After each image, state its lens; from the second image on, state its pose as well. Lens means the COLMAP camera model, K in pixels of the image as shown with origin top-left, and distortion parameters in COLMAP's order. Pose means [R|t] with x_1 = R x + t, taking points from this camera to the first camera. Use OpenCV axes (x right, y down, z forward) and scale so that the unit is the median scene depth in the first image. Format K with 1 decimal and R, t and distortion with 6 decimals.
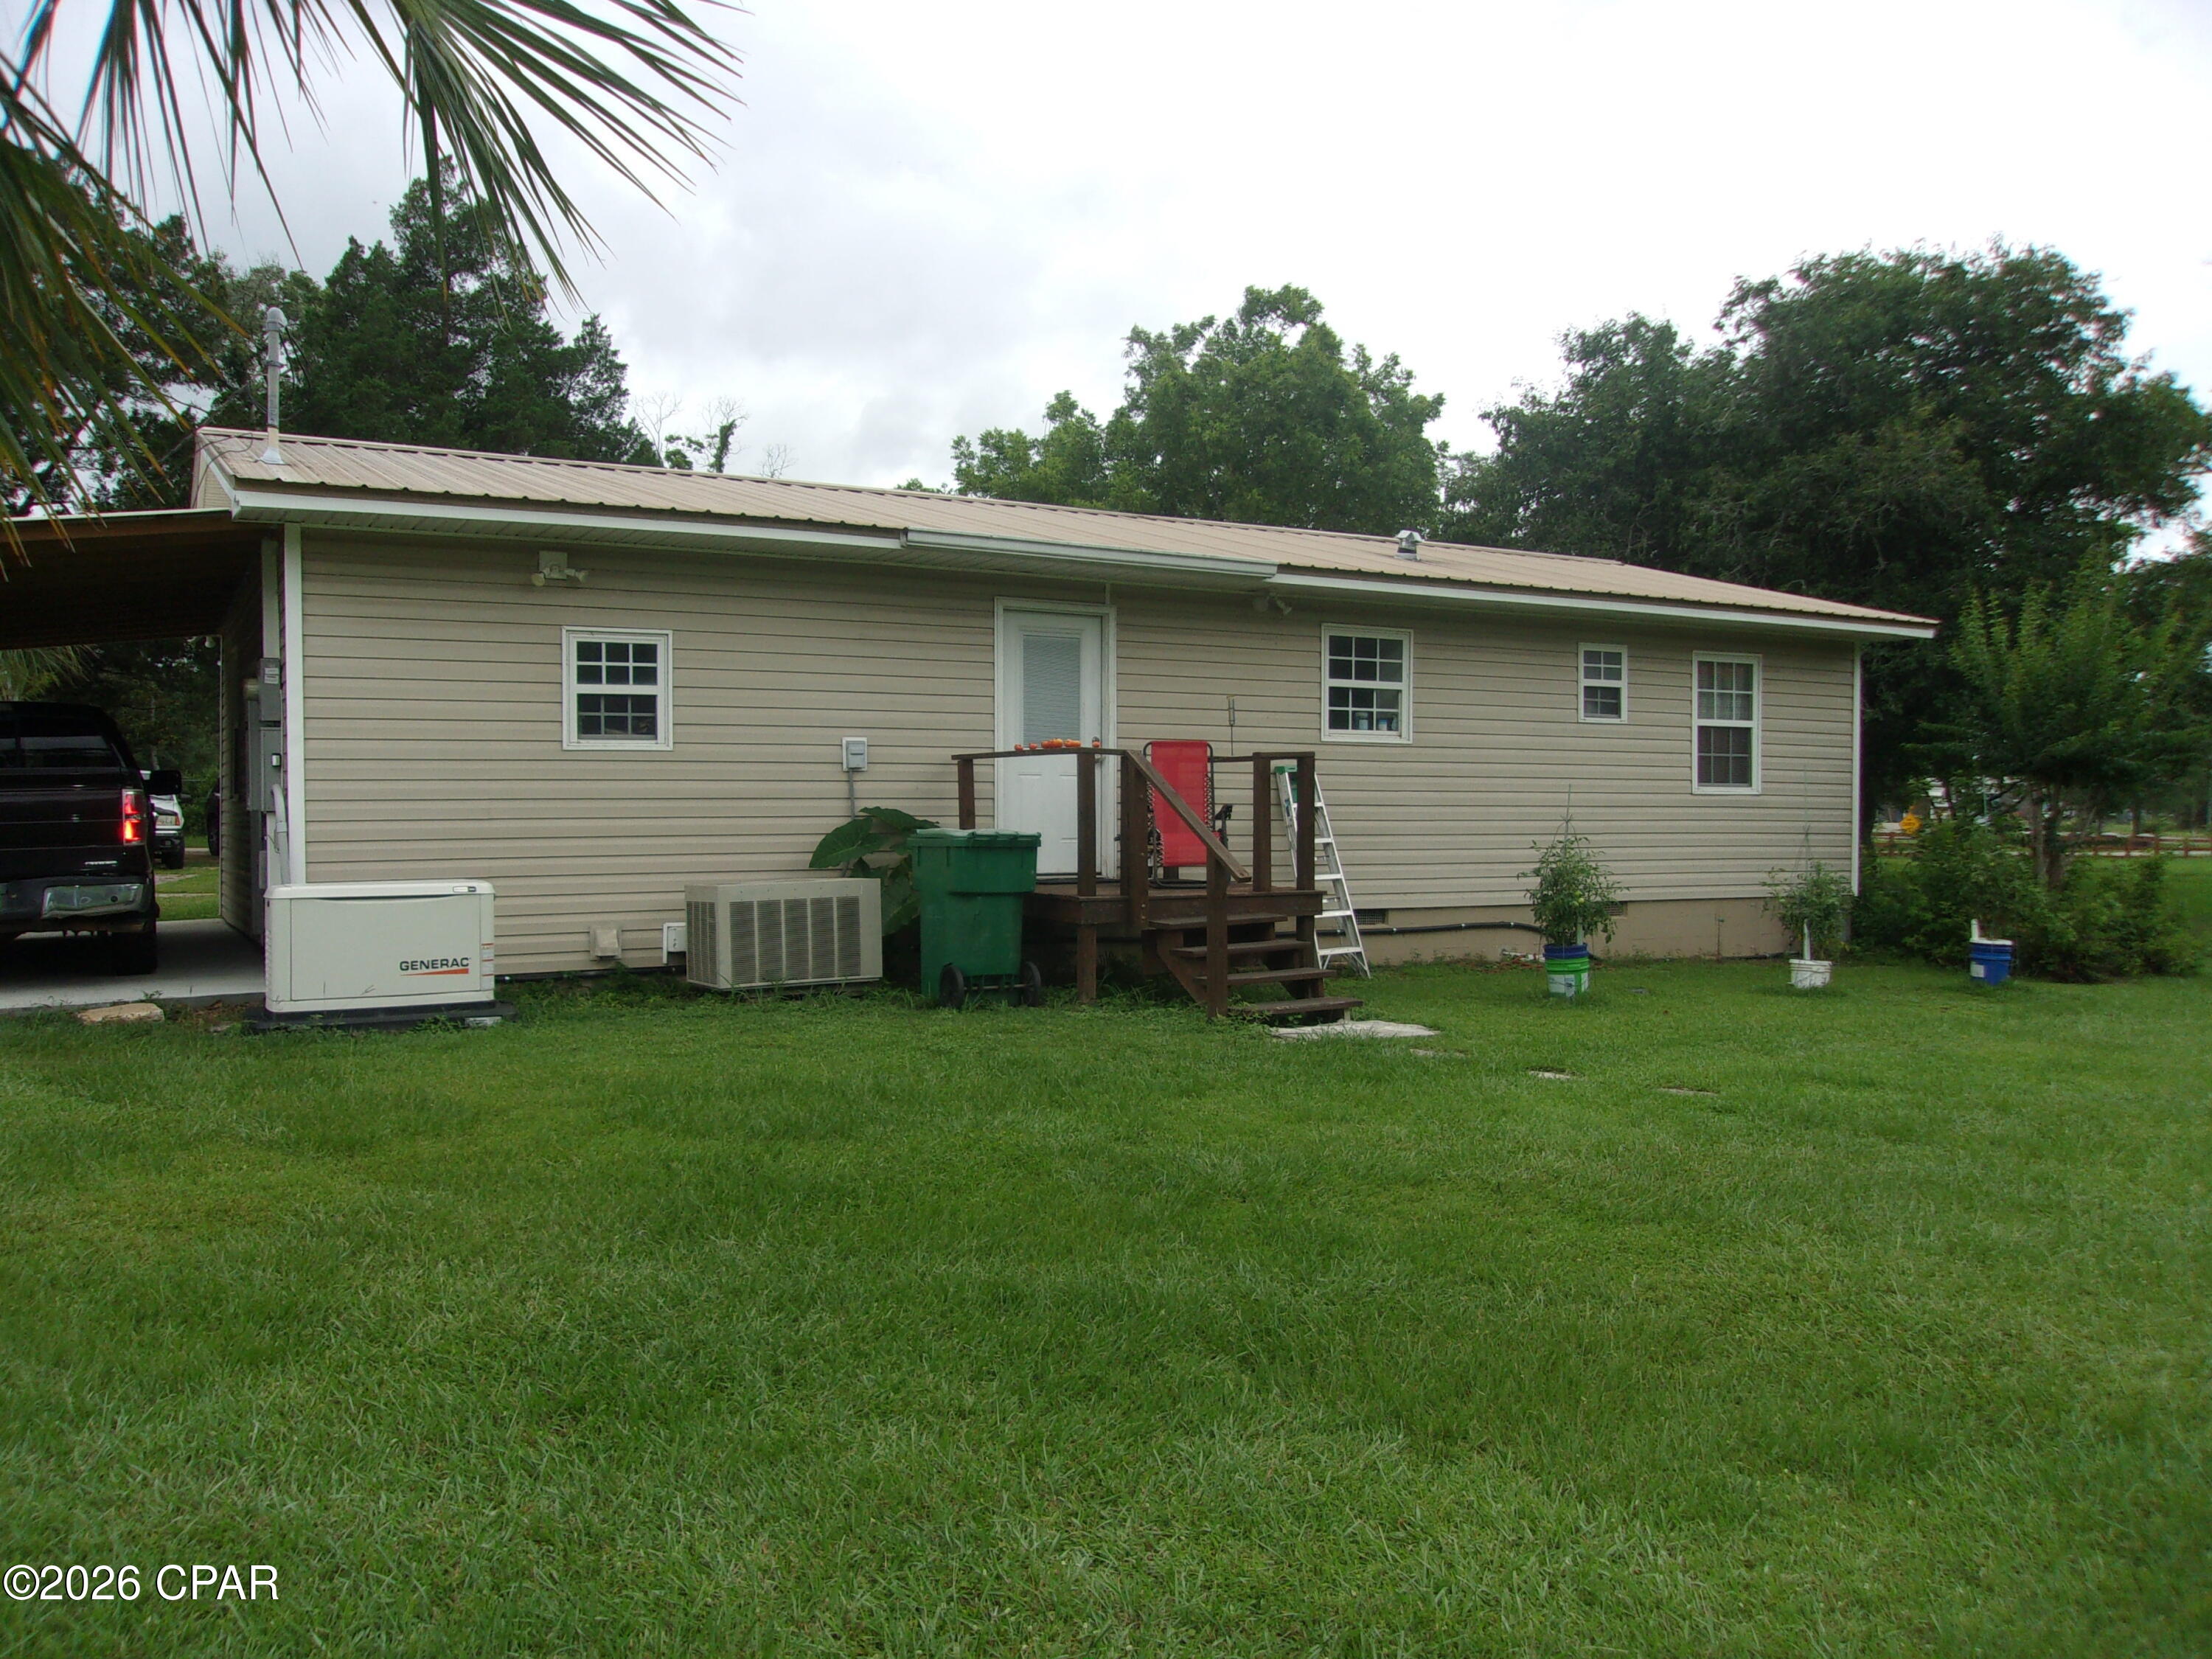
lens RADIAL K [[1757.1, 0, 1106.0], [0, 1757.1, 829.5], [0, 0, 1]] dist [0.002001, 0.015727]
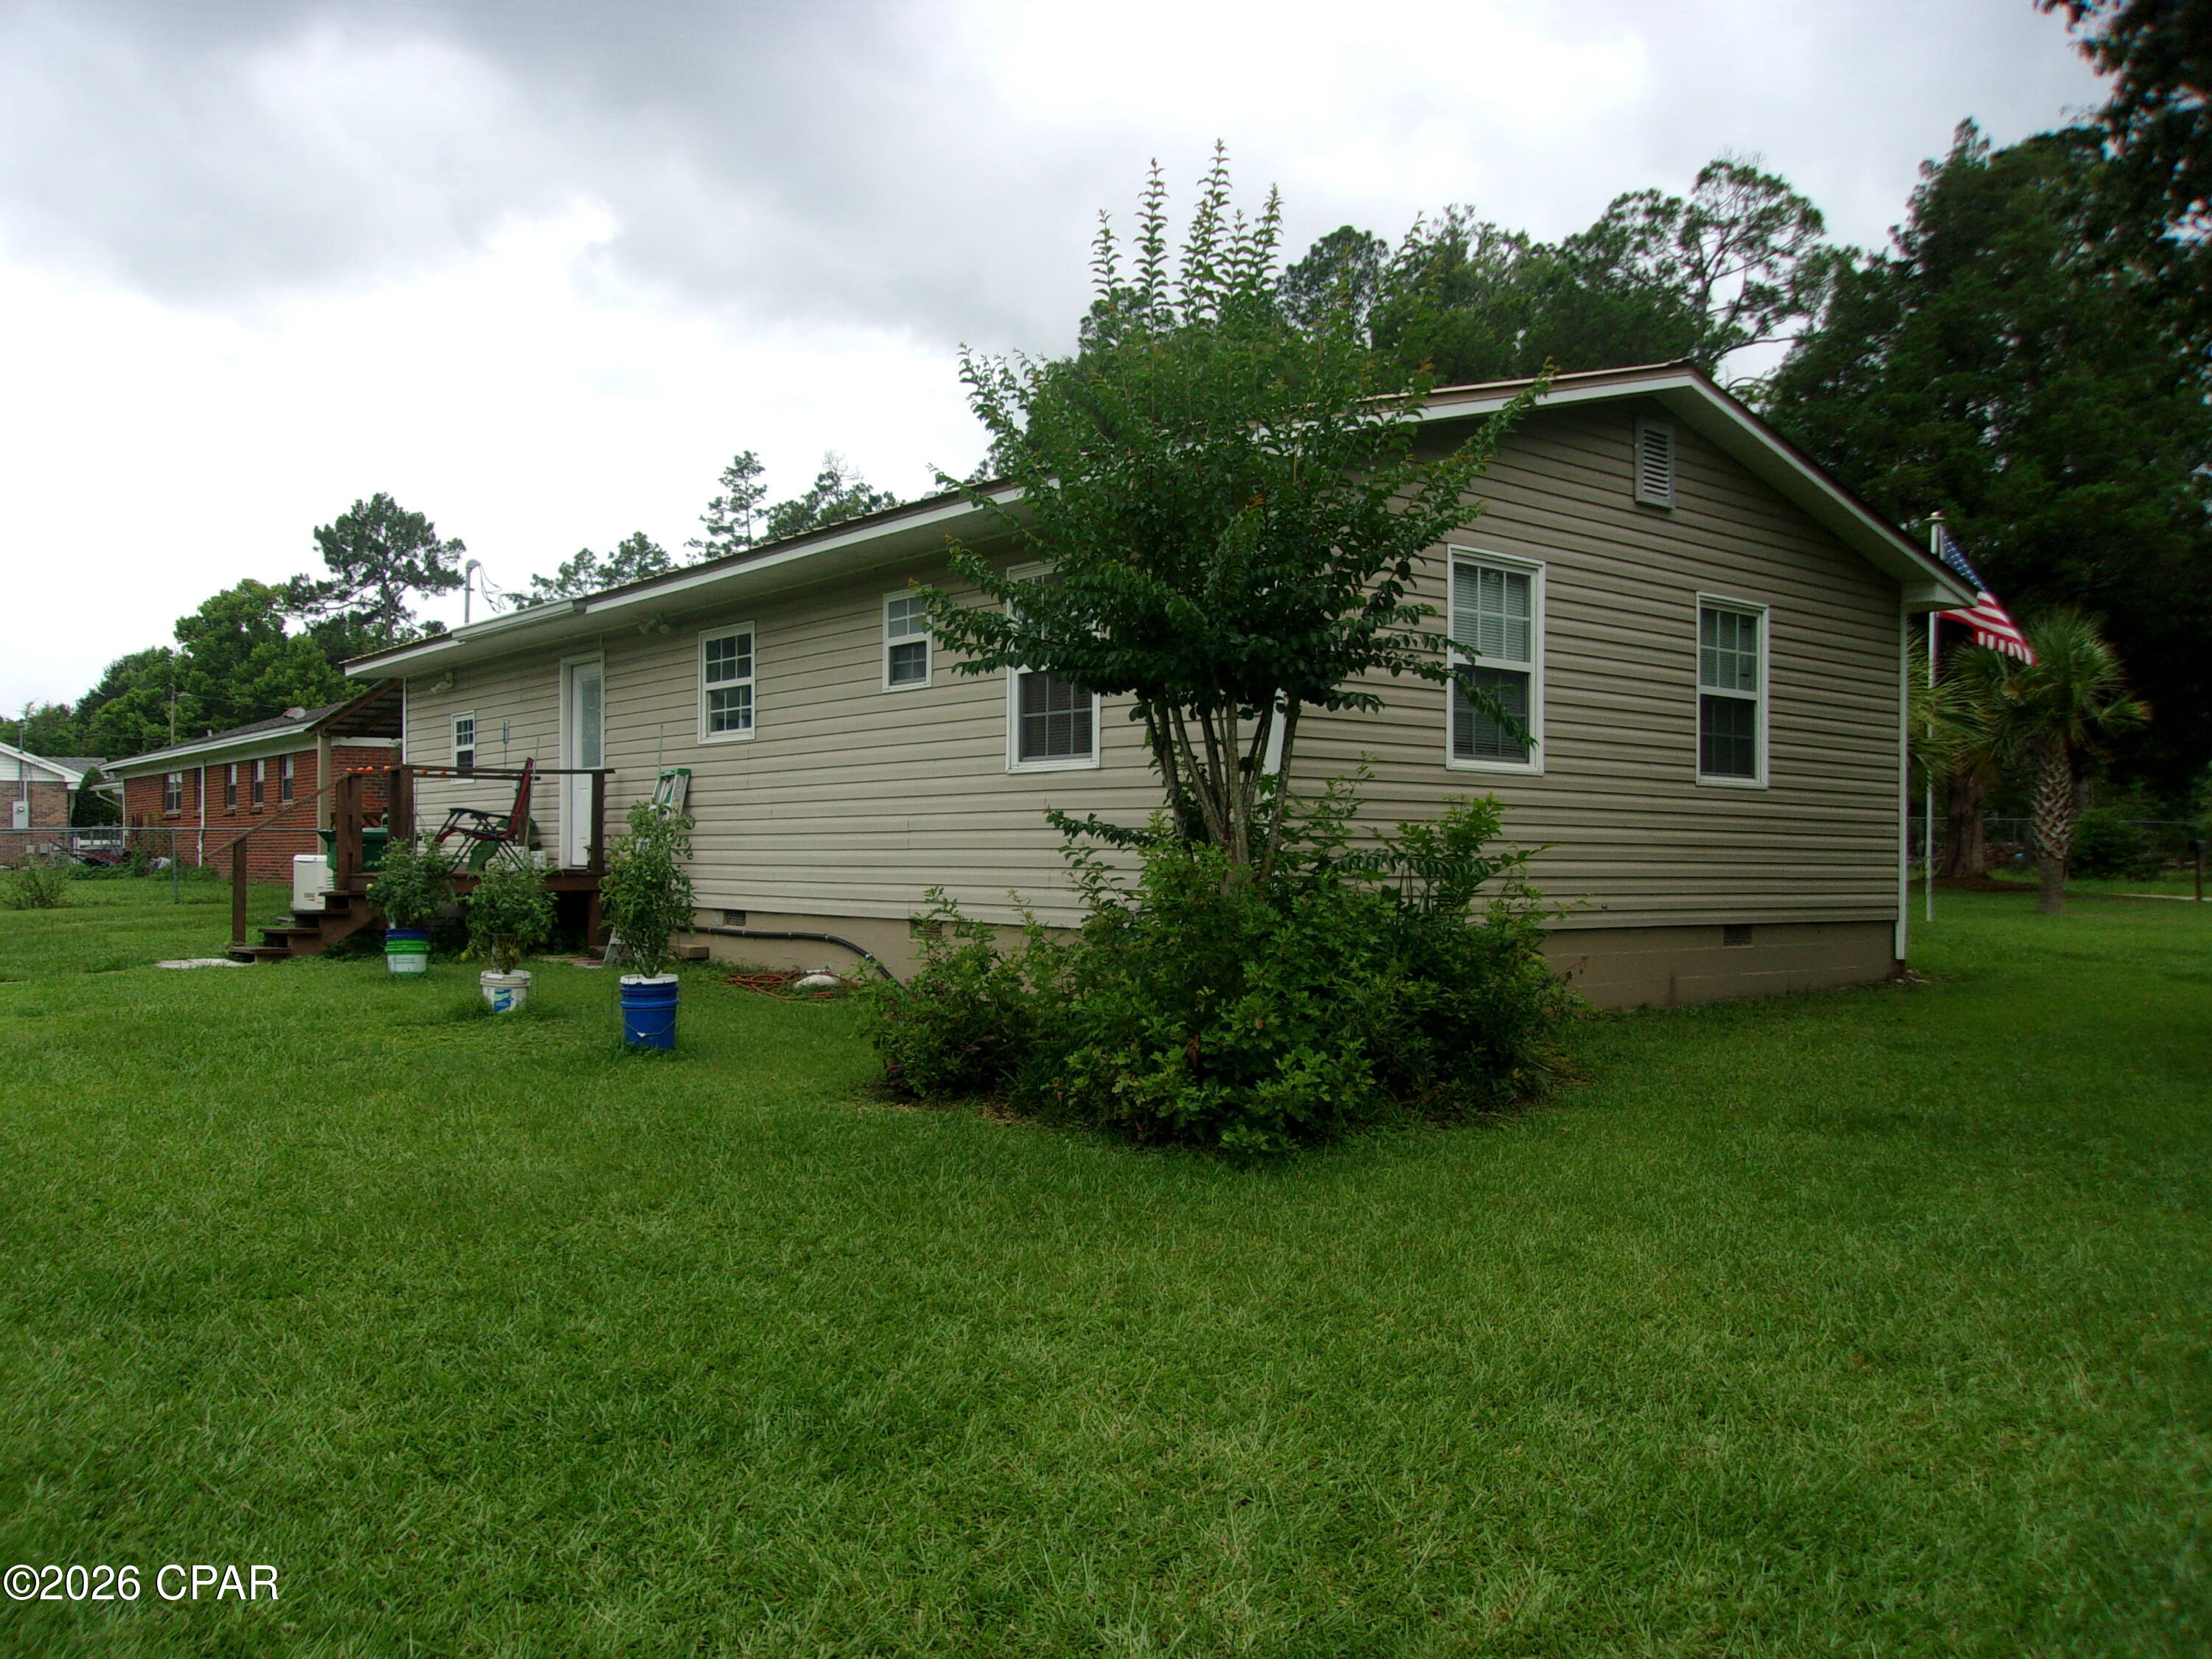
lens RADIAL K [[1757.3, 0, 1106.0], [0, 1757.3, 829.5], [0, 0, 1]] dist [-0.000343, 0.017077]
pose [[0.168016, -0.023057, -0.985515, 1.149624], [-0.022041, 0.999389, -0.027140, 0.022239], [0.985538, 0.026281, 0.167405, 1.031568]]
